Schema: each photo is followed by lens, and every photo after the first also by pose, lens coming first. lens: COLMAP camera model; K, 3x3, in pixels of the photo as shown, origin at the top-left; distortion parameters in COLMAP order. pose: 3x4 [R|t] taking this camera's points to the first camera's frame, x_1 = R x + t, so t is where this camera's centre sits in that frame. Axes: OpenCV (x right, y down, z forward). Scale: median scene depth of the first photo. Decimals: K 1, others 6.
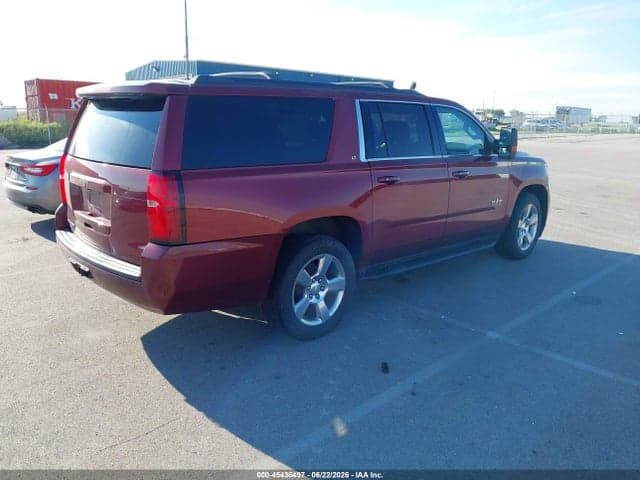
lens RADIAL K [[497.7, 0, 312.8], [0, 497.7, 240.2], [0, 0, 1]] dist [0.065477, -0.100044]
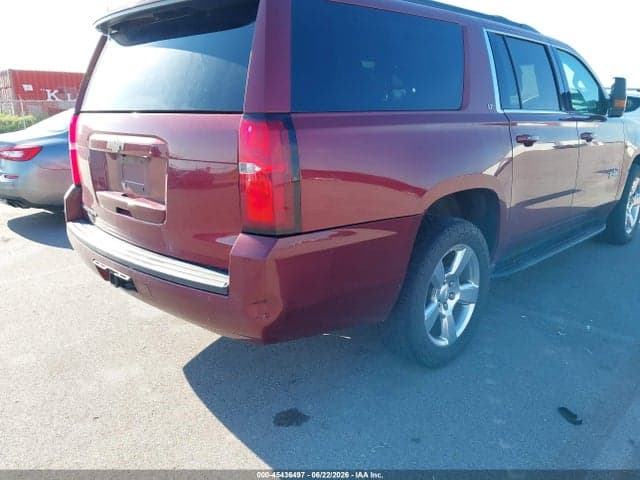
lens RADIAL K [[529.0, 0, 320.2], [0, 529.0, 194.8], [0, 0, 1]] dist [0.041256, -0.011464]
pose [[0.999240, -0.028830, 0.026230, -0.179267], [0.030609, 0.997066, -0.070159, 0.004117], [-0.024130, 0.070909, 0.997191, 0.262471]]
